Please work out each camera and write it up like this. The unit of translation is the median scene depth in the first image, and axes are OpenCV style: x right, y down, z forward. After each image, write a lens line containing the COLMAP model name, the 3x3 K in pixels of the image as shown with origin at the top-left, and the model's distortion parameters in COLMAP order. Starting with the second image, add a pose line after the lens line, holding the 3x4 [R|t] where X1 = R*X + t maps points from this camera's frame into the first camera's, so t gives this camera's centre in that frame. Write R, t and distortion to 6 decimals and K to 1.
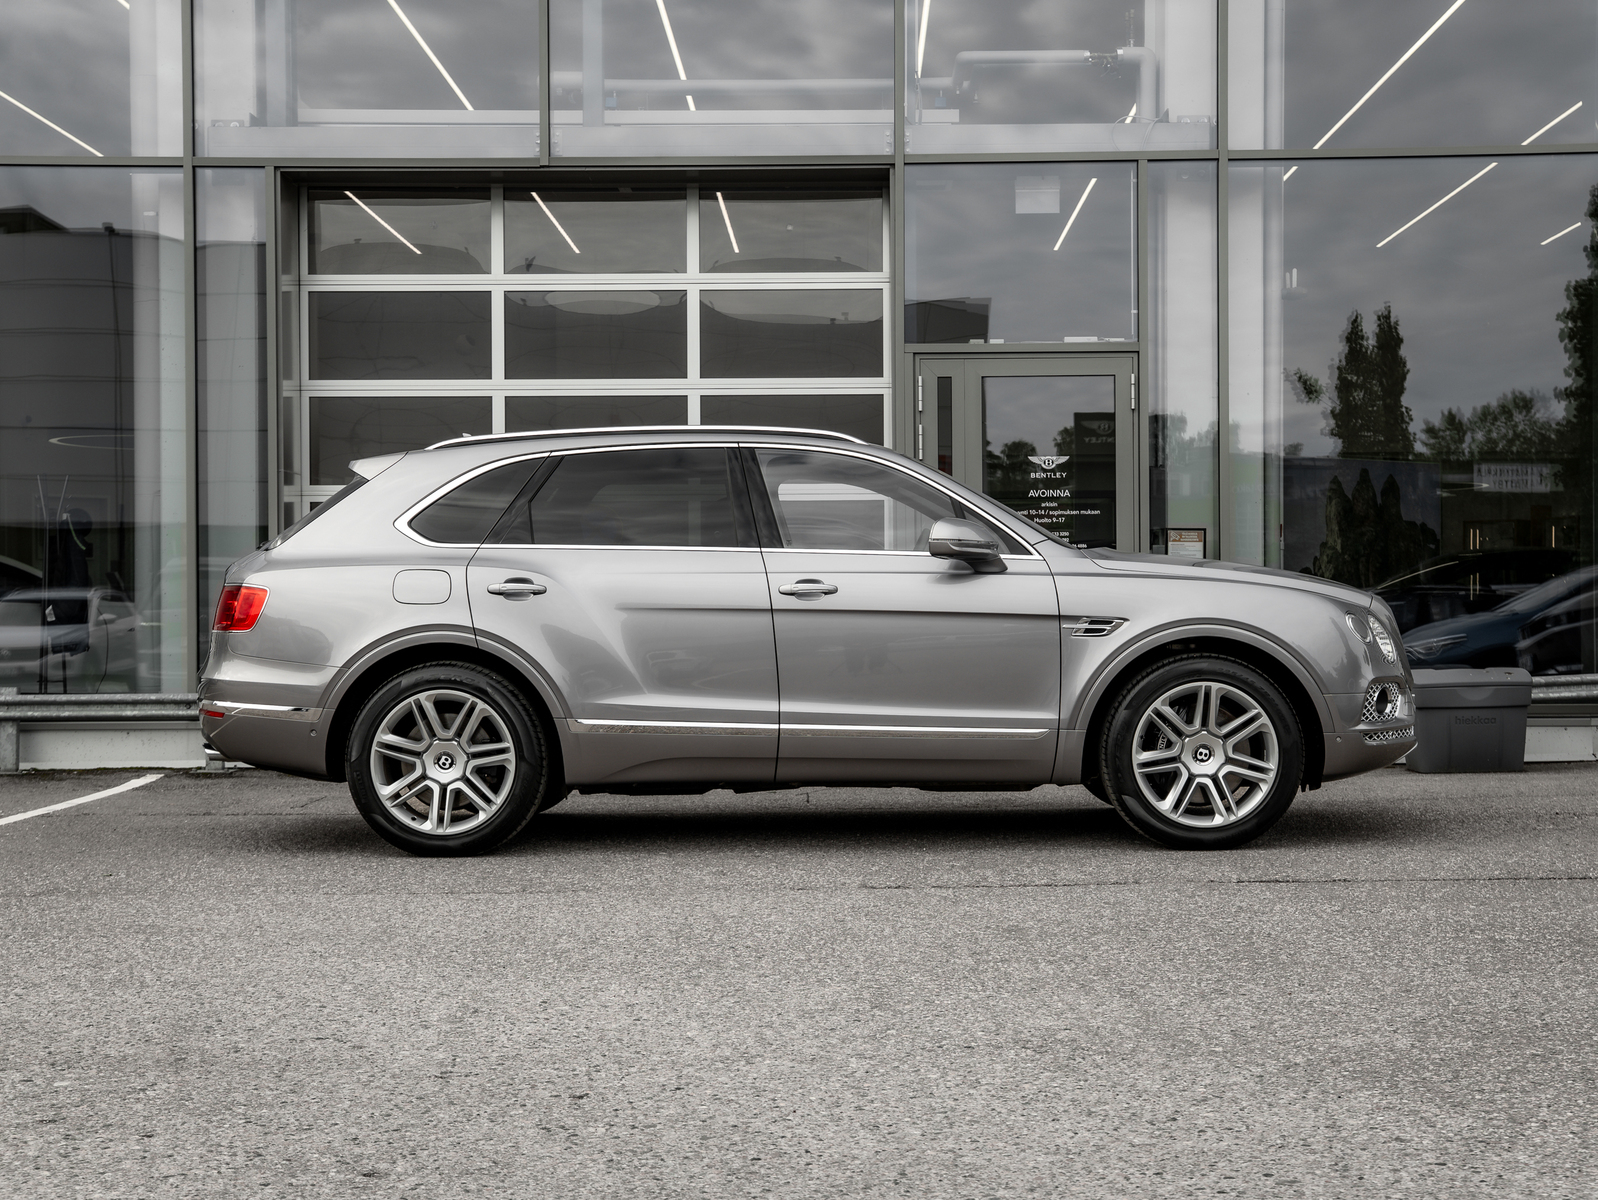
lens RADIAL K [[2390.6, 0, 798.3], [0, 2390.6, 691.4], [0, 0, 1]] dist [0.038400, 0.000000]
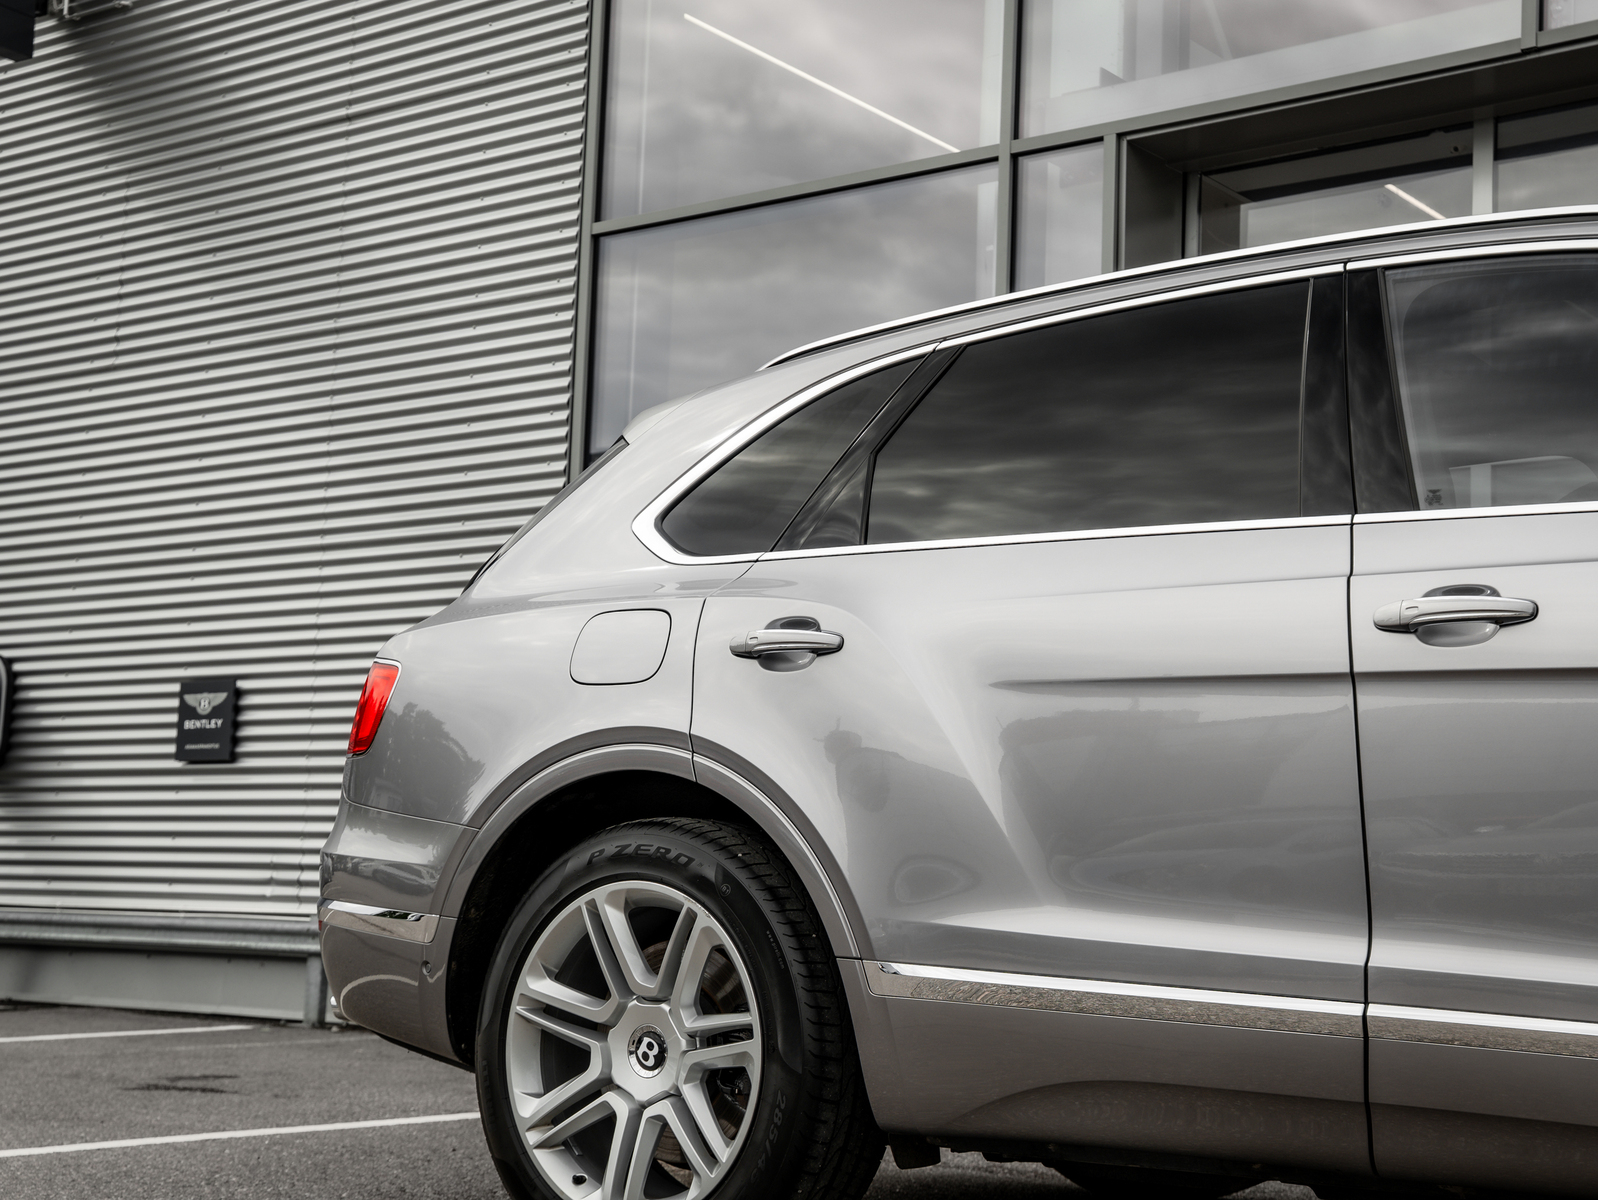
lens RADIAL K [[2390.6, 0, 795.0], [0, 2390.6, 607.4], [0, 0, 1]] dist [0.038400, 0.000000]
pose [[0.793525, -0.046003, -0.606796, 0.138461], [-0.061684, 0.985922, -0.155413, 0.016095], [0.605403, 0.160754, 0.779516, 0.671147]]
